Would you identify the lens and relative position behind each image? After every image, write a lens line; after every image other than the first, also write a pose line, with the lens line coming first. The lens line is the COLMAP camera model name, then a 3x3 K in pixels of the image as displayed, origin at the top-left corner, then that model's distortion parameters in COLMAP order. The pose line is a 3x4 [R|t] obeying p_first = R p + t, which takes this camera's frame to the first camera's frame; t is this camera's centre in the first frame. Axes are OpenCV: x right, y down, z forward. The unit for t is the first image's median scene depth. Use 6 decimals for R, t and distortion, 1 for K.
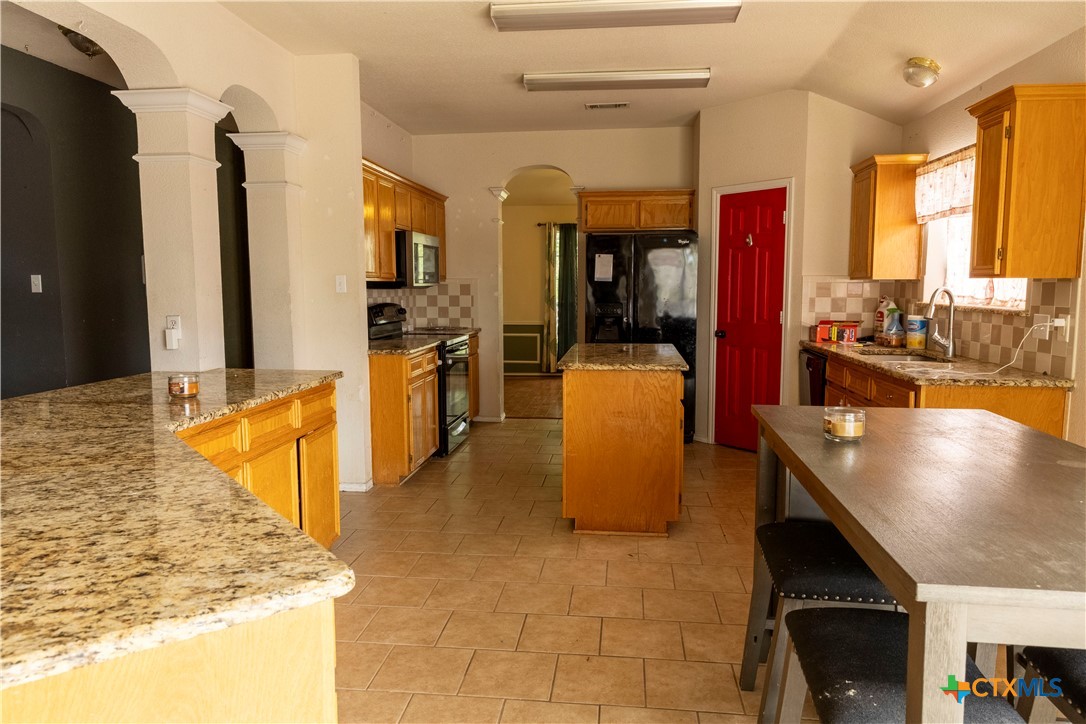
lens RADIAL K [[715.9, 0, 537.8], [0, 715.9, 361.4], [0, 0, 1]] dist [0.005293, -0.006522]
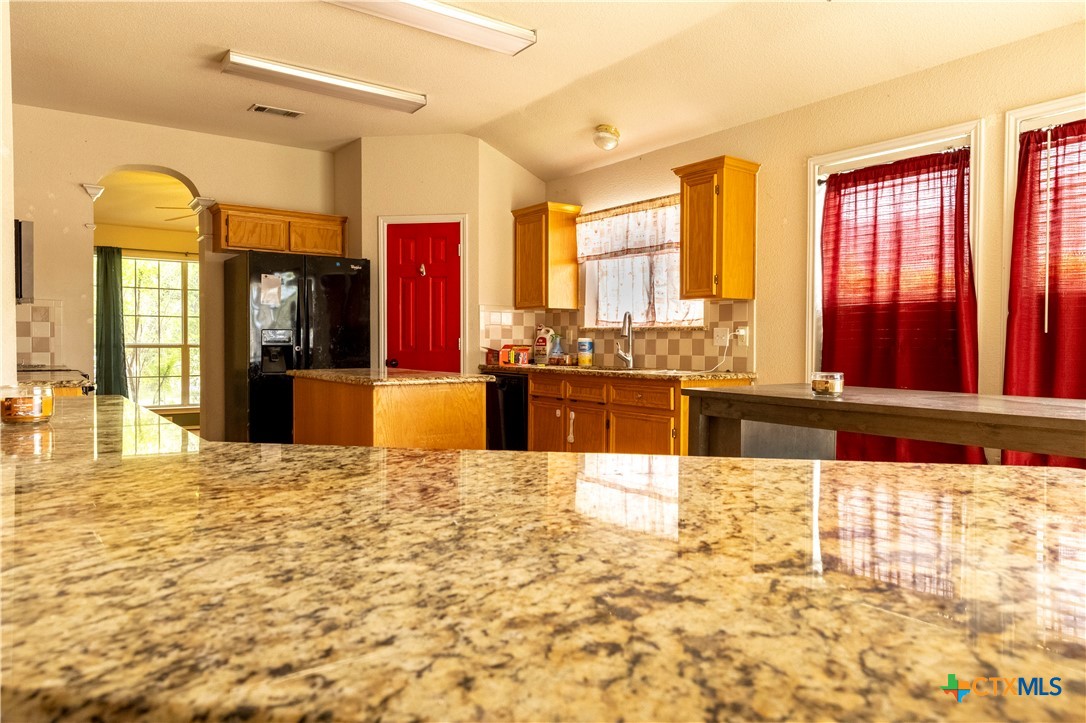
lens RADIAL K [[715.9, 0, 538.0], [0, 715.9, 360.5], [0, 0, 1]] dist [0.005293, -0.006522]
pose [[0.741159, -0.011013, 0.671239, -0.318104], [0.066168, 0.996195, -0.056716, 0.034147], [-0.668061, 0.086451, 0.739068, 0.166158]]
